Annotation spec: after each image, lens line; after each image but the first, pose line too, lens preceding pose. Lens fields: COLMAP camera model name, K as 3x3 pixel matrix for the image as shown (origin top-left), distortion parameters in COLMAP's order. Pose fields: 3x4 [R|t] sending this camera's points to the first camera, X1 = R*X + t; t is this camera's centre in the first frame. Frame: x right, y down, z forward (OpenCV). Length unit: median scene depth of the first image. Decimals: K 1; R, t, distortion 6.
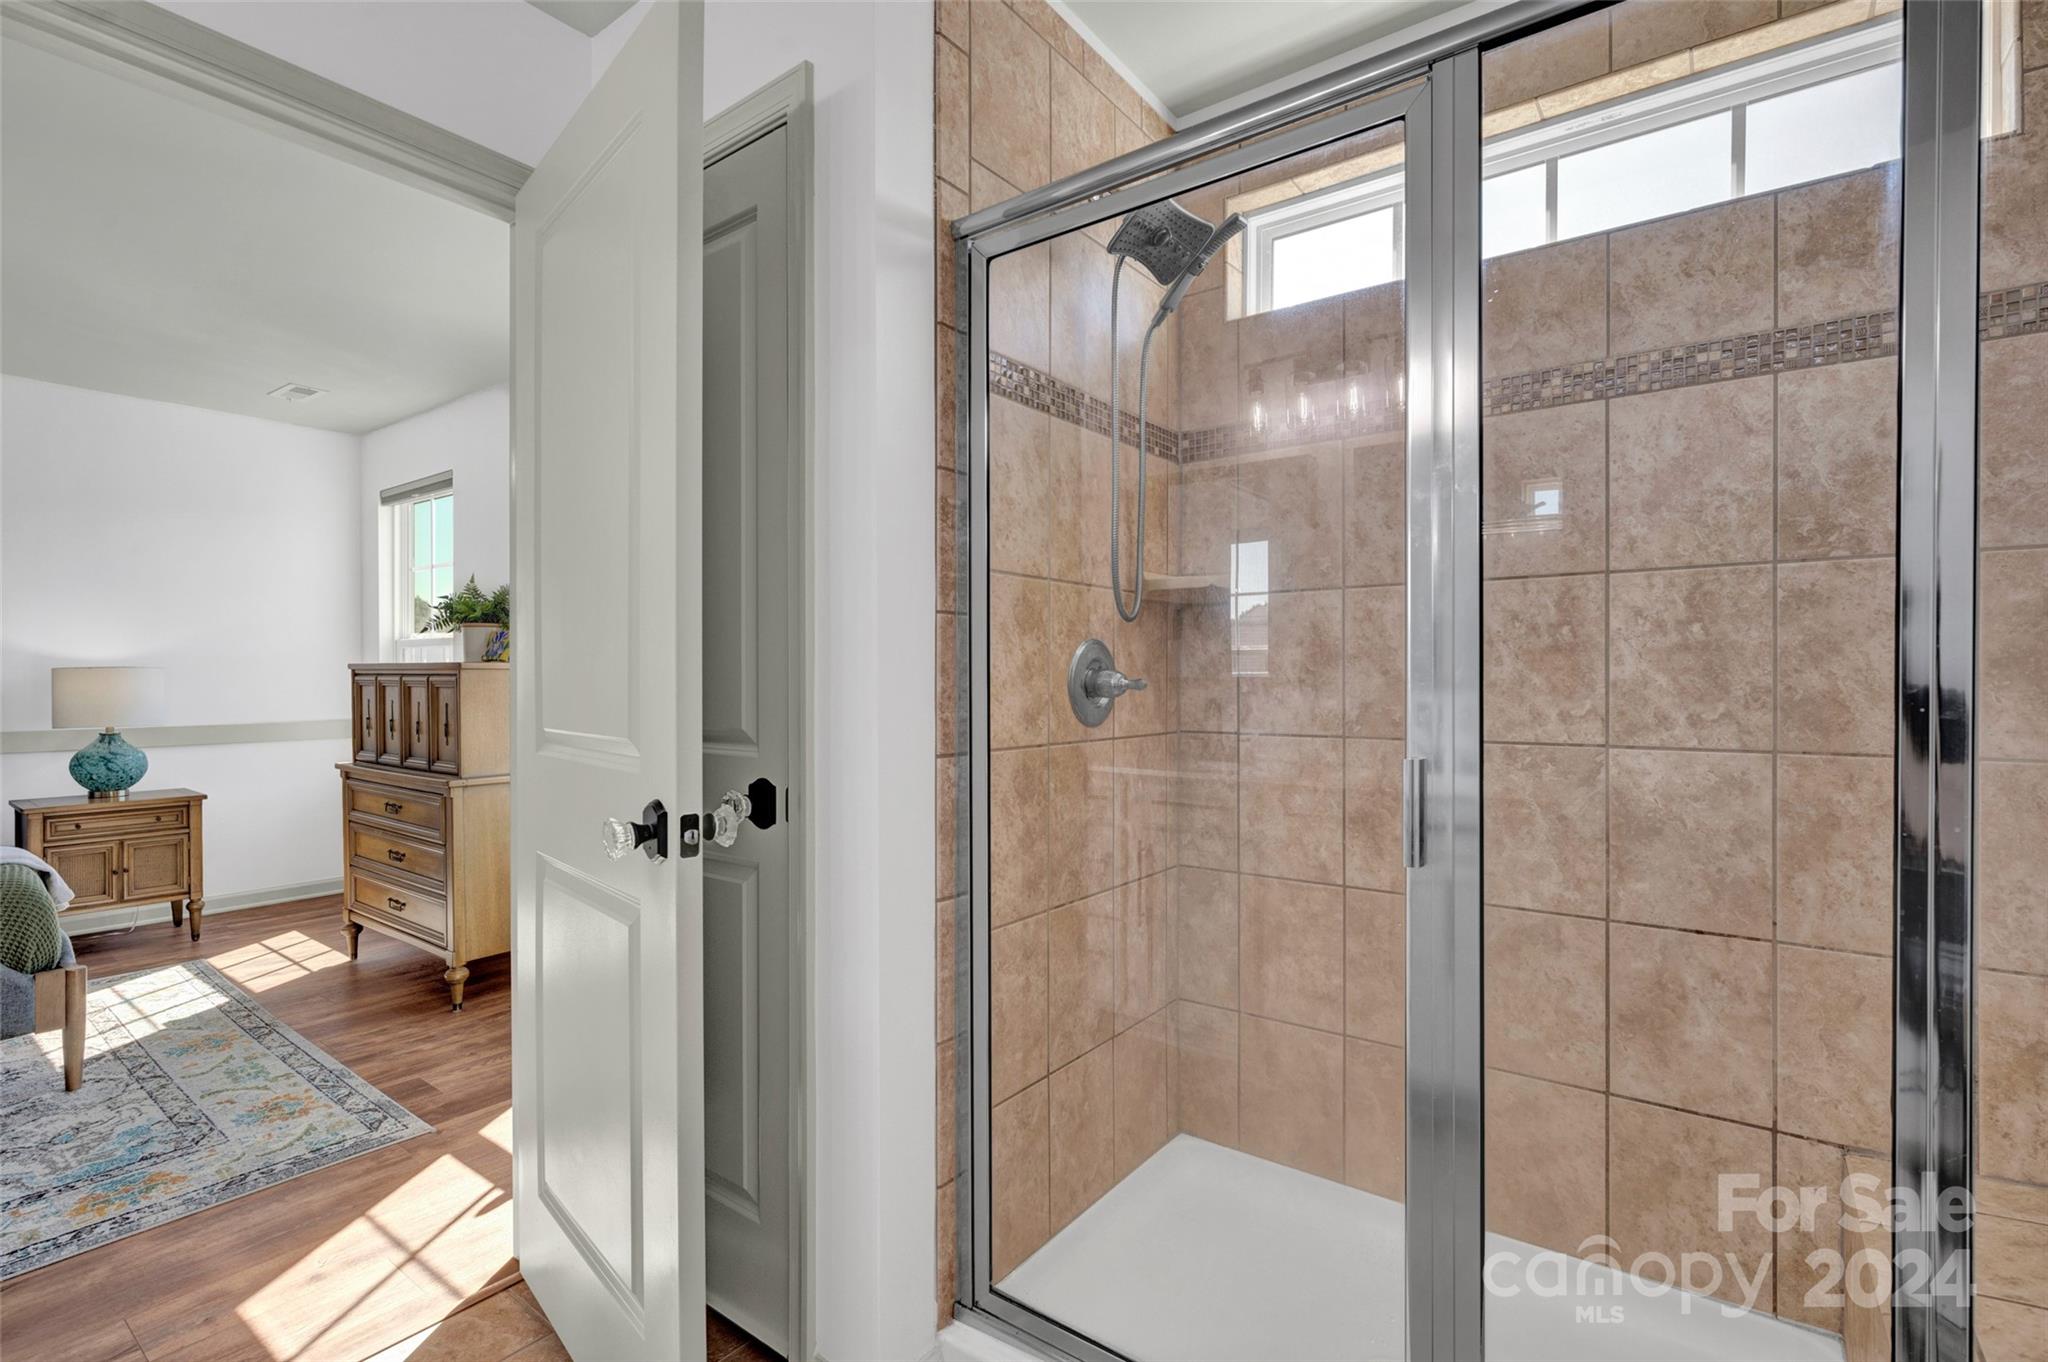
lens RADIAL K [[953.2, 0, 1024.0], [0, 953.2, 681.0], [0, 0, 1]] dist [0.002798, 0.000043]
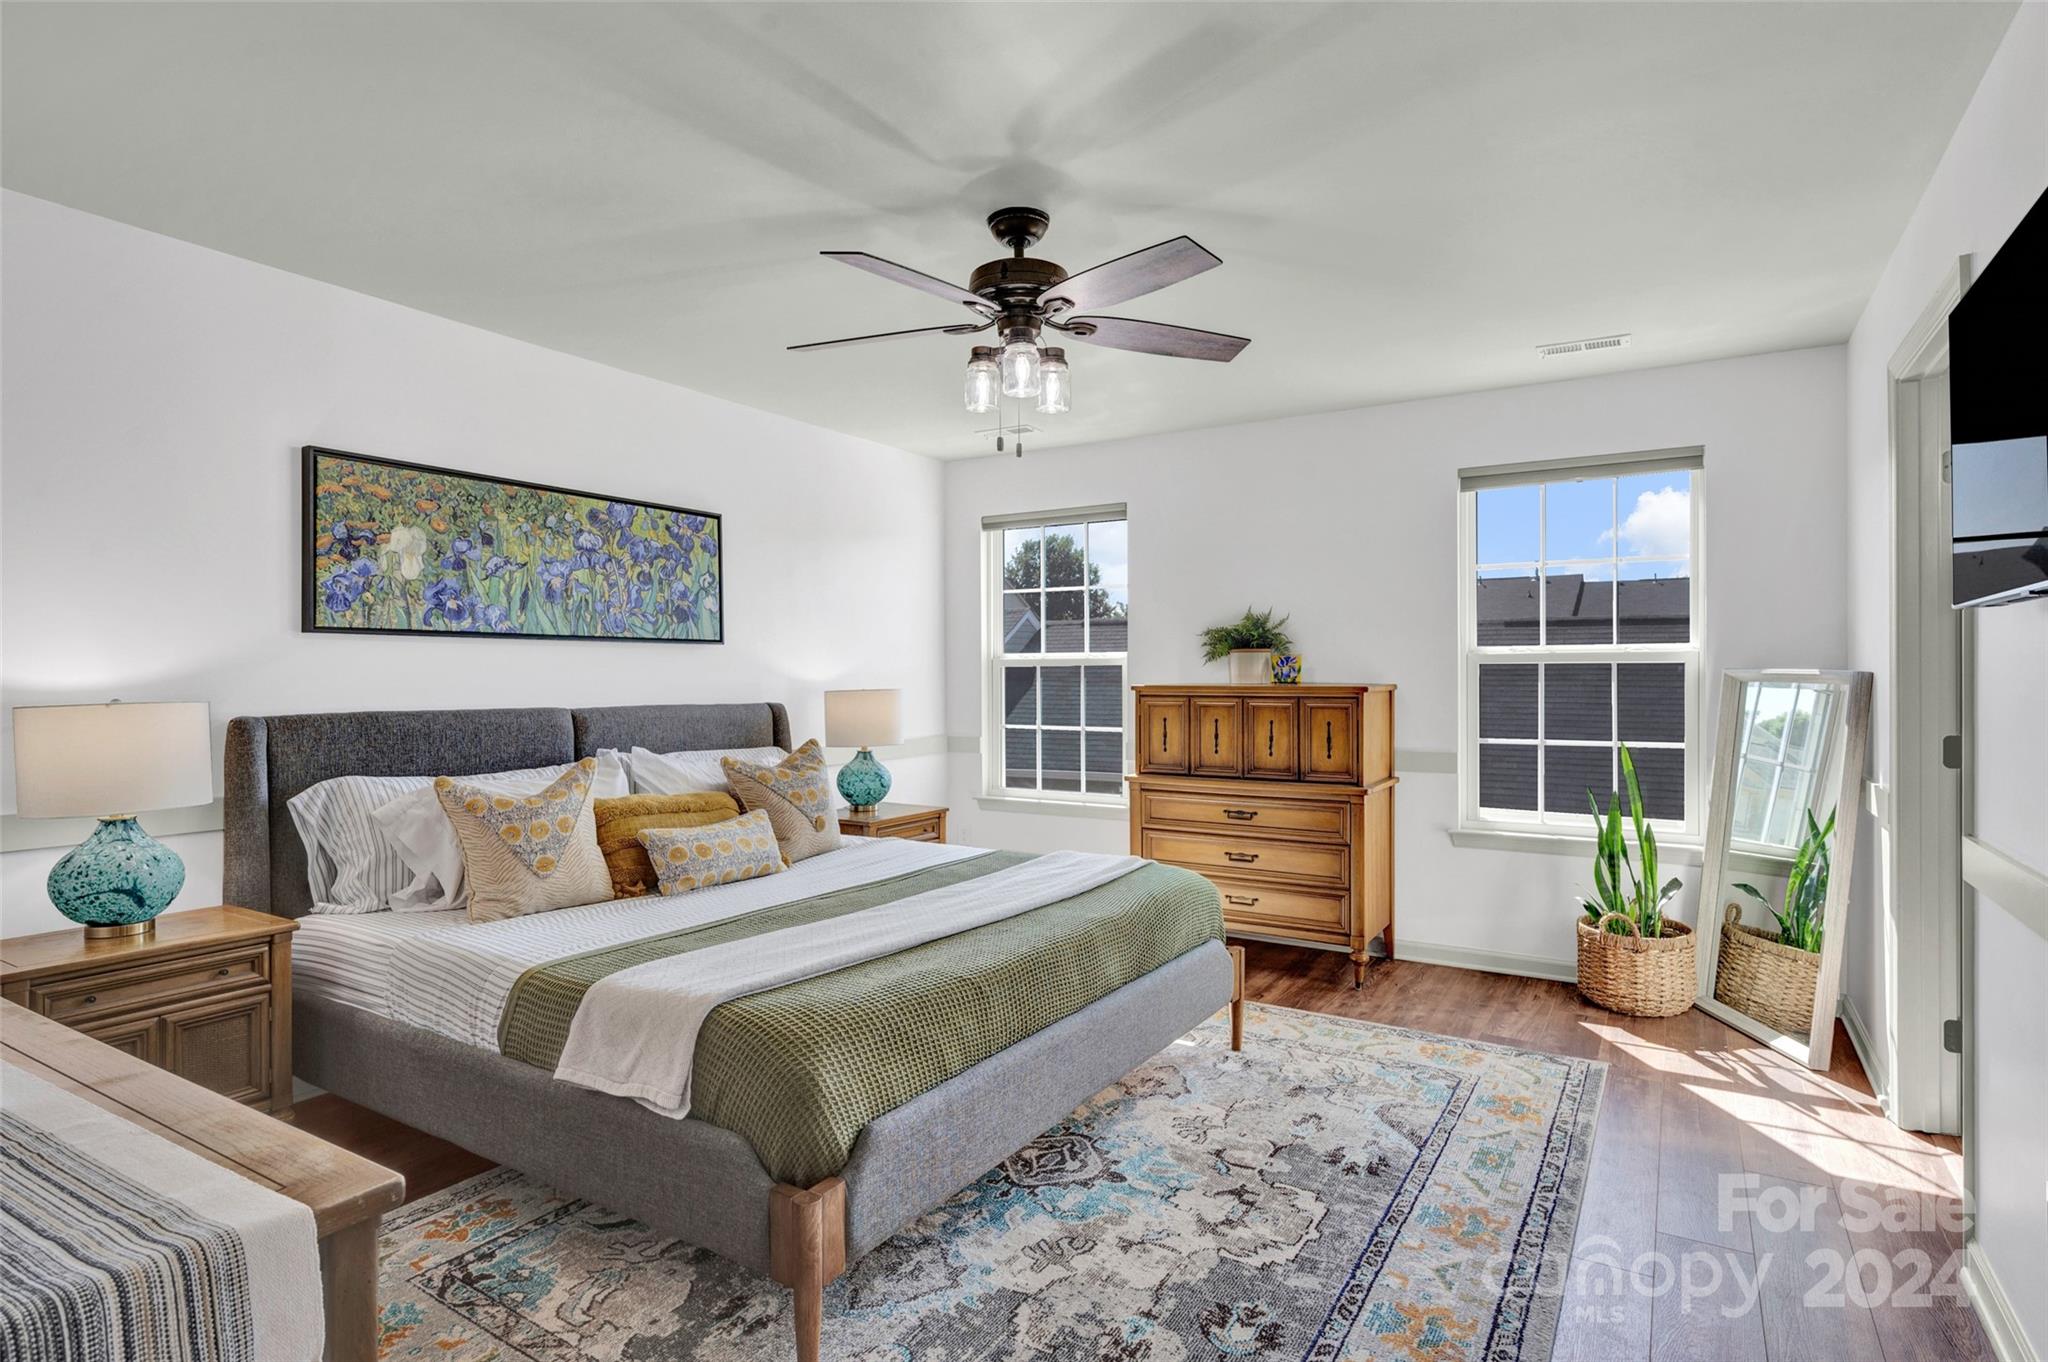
lens RADIAL K [[1044.5, 0, 1024.0], [0, 1044.5, 681.0], [0, 0, 1]] dist [-0.000935, -0.000143]
pose [[0.996006, -0.002125, 0.089258, -1.532724], [0.002411, 0.999992, -0.003089, -0.033502], [-0.089251, 0.003292, 0.996004, -0.309195]]
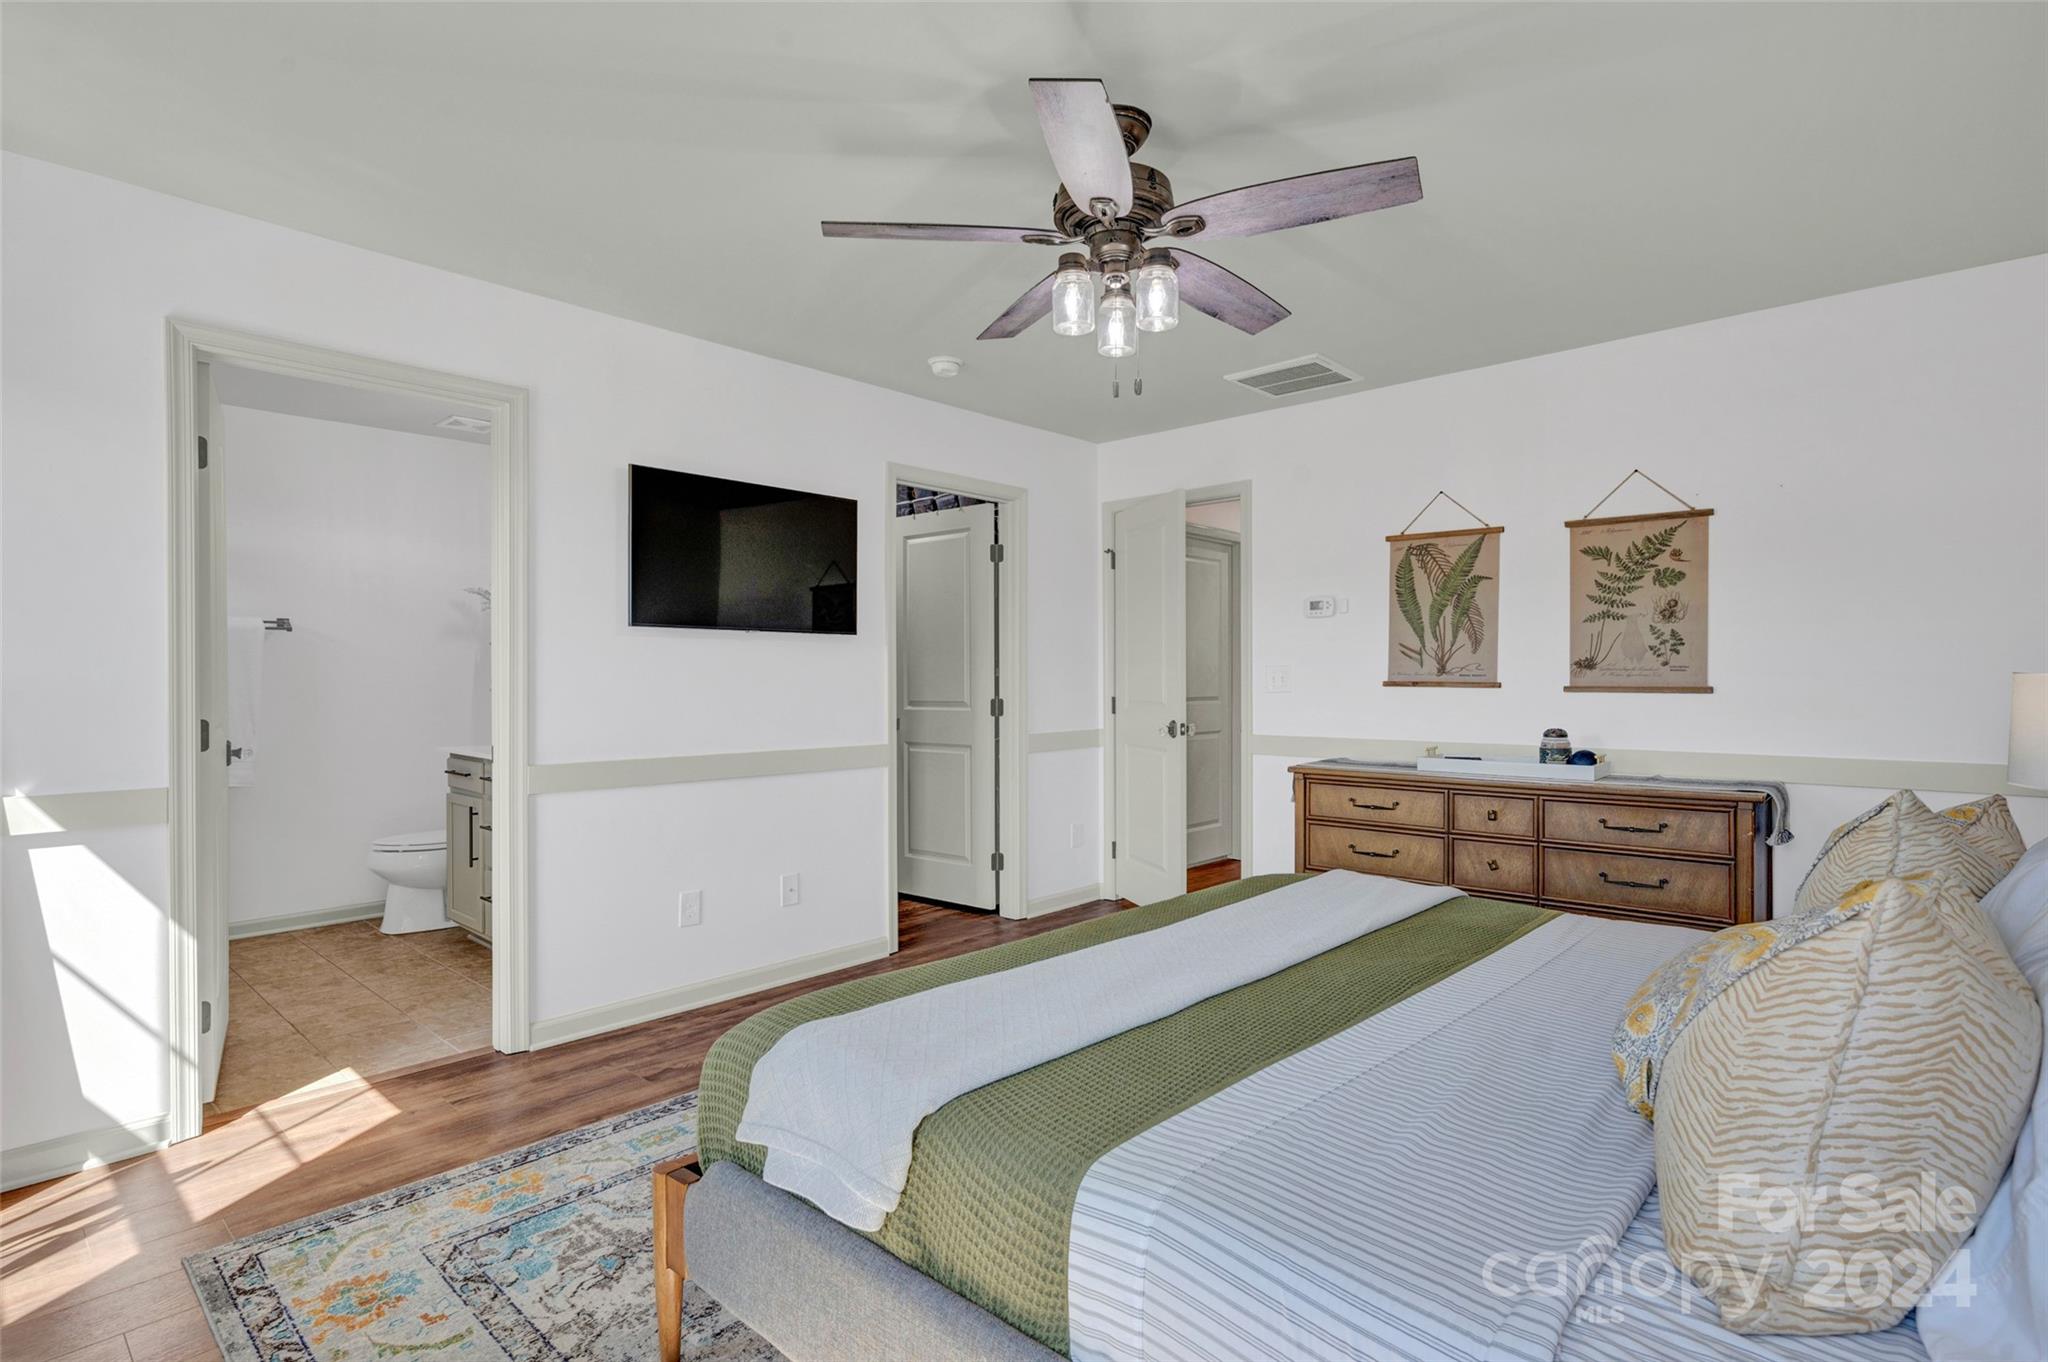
lens RADIAL K [[1001.4, 0, 1024.0], [0, 1001.4, 681.0], [0, 0, 1]] dist [0.003723, 0.000813]
pose [[-0.995846, 0.004125, 0.090963, -1.427642], [0.004859, 0.999957, 0.007850, -0.021739], [-0.090927, 0.008259, -0.995823, 1.807300]]
